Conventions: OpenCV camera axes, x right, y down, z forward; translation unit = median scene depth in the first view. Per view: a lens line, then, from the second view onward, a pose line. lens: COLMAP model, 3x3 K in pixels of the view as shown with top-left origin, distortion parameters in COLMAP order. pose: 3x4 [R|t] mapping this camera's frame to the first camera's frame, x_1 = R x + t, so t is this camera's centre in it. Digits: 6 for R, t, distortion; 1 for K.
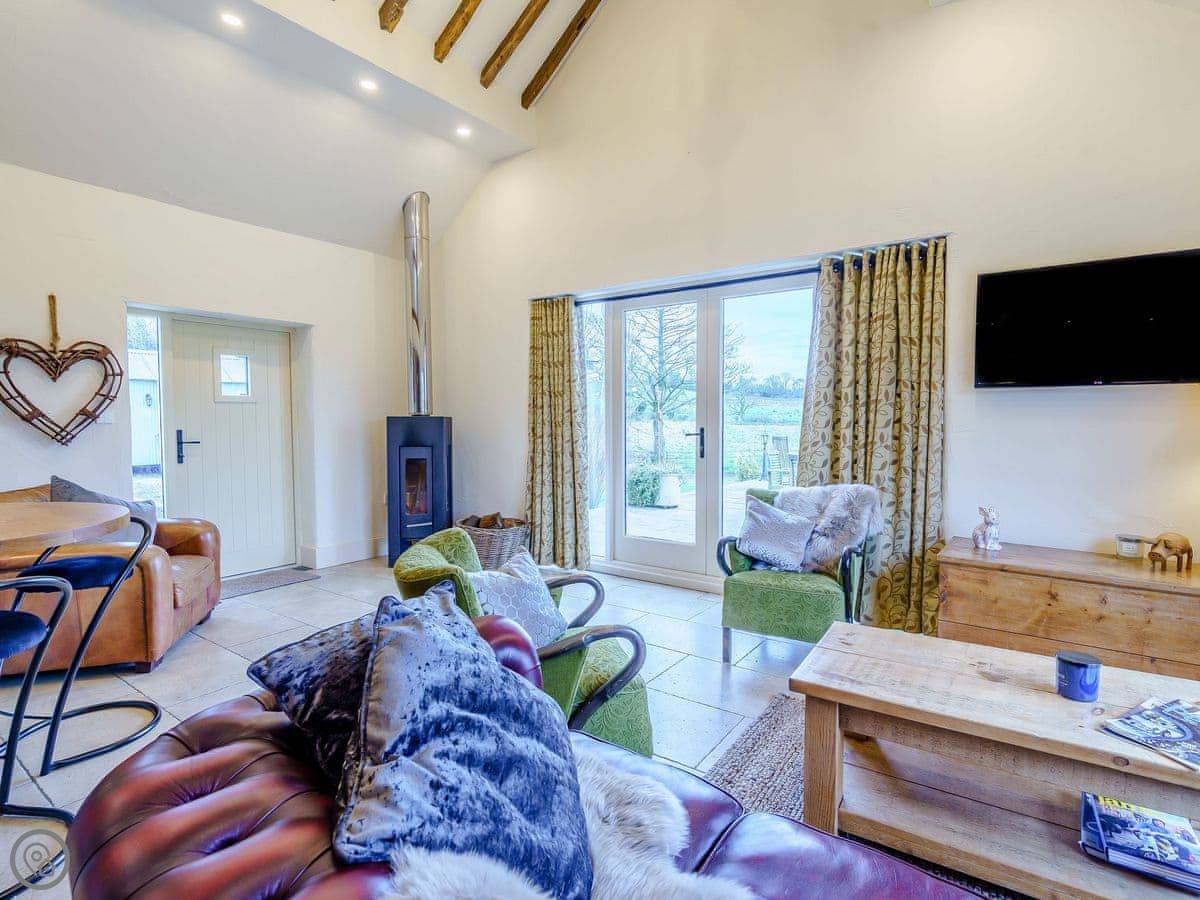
lens RADIAL K [[613.3, 0, 600.5], [0, 613.3, 445.5], [0, 0, 1]] dist [-0.002387, -0.000162]
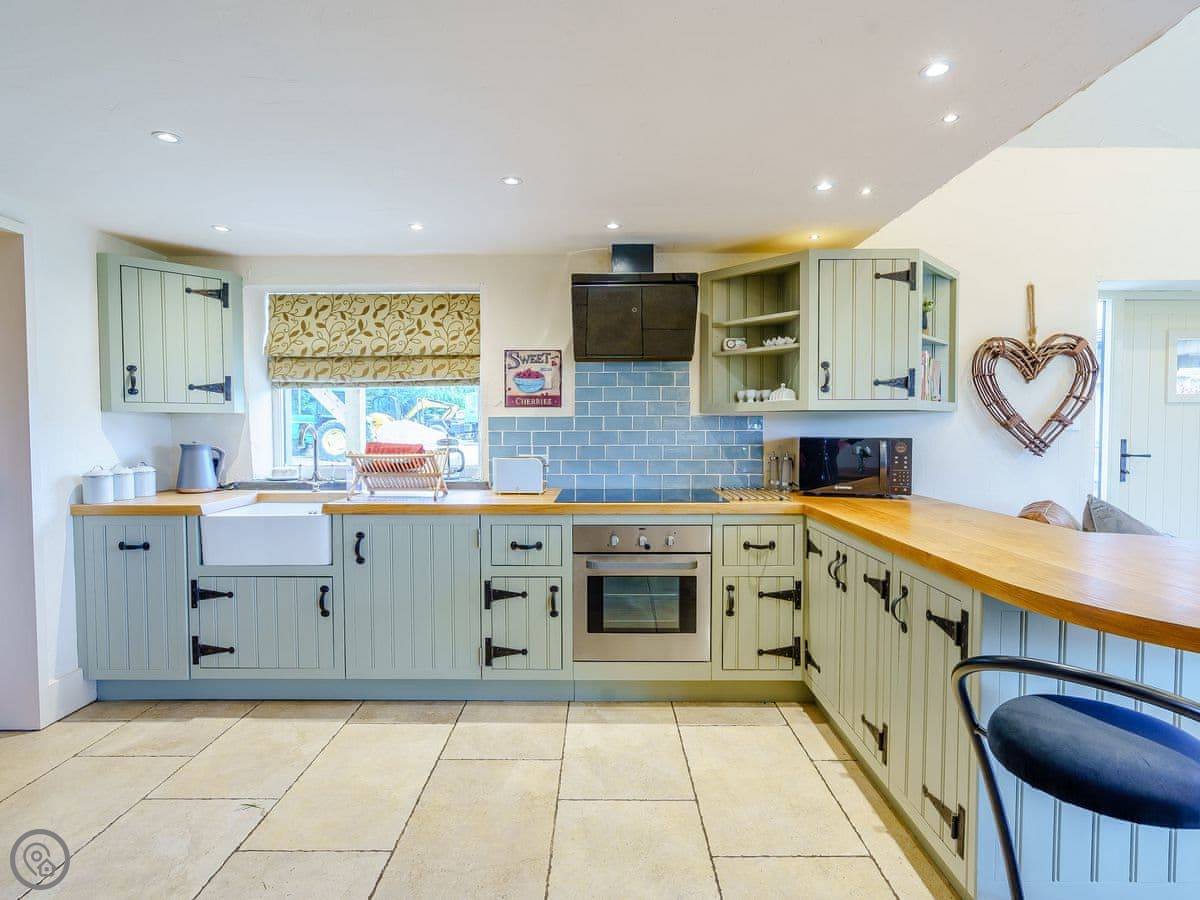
lens RADIAL K [[613.3, 0, 600.5], [0, 613.3, 445.5], [0, 0, 1]] dist [-0.002387, -0.000162]
pose [[0.579769, 0.027607, -0.814313, -0.535295], [-0.036362, 0.999307, 0.007991, 0.001891], [0.813969, 0.024977, 0.580371, -0.012581]]
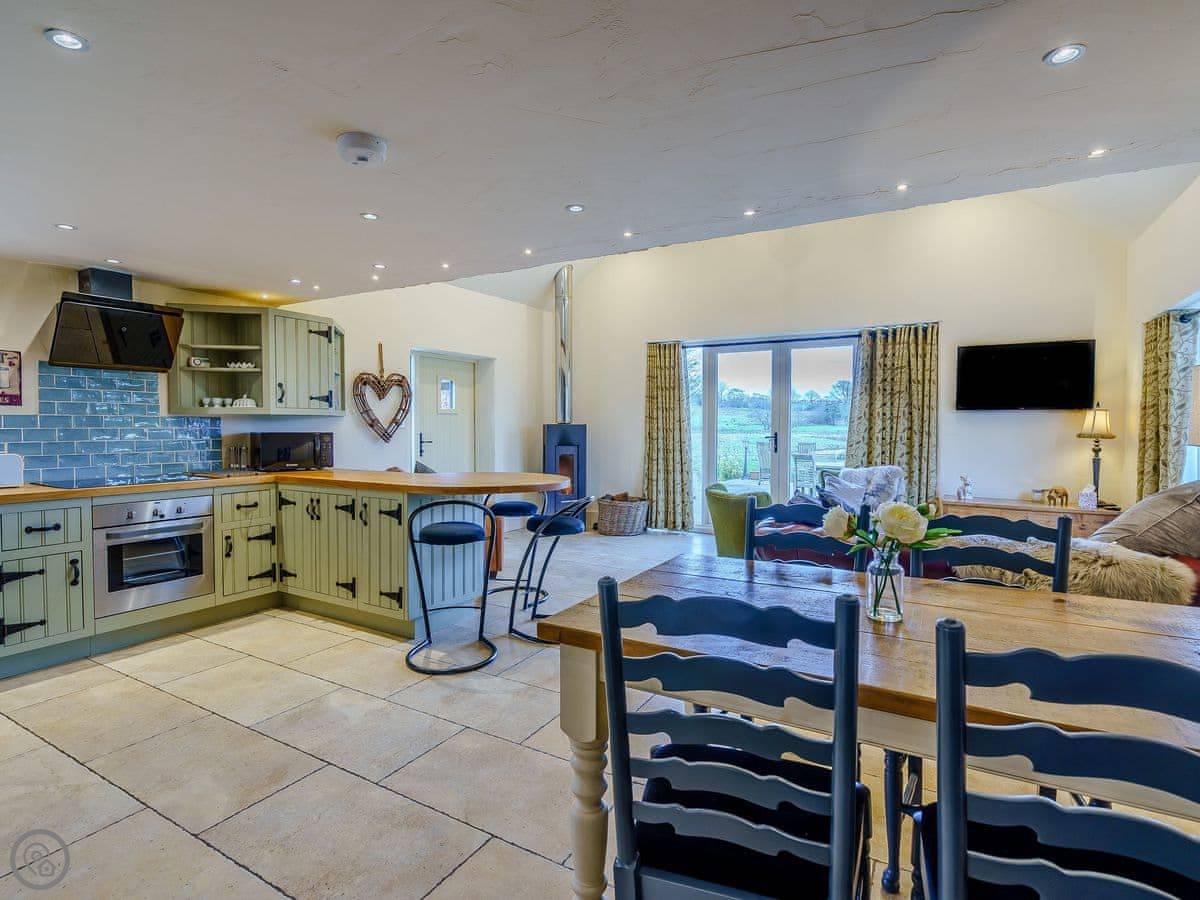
lens RADIAL K [[613.3, 0, 600.5], [0, 613.3, 445.5], [0, 0, 1]] dist [-0.002387, -0.000162]
pose [[0.995254, 0.001847, 0.097295, -0.504332], [-0.000482, 0.999901, -0.014045, 0.029195], [-0.097311, 0.013931, 0.995156, -0.570536]]
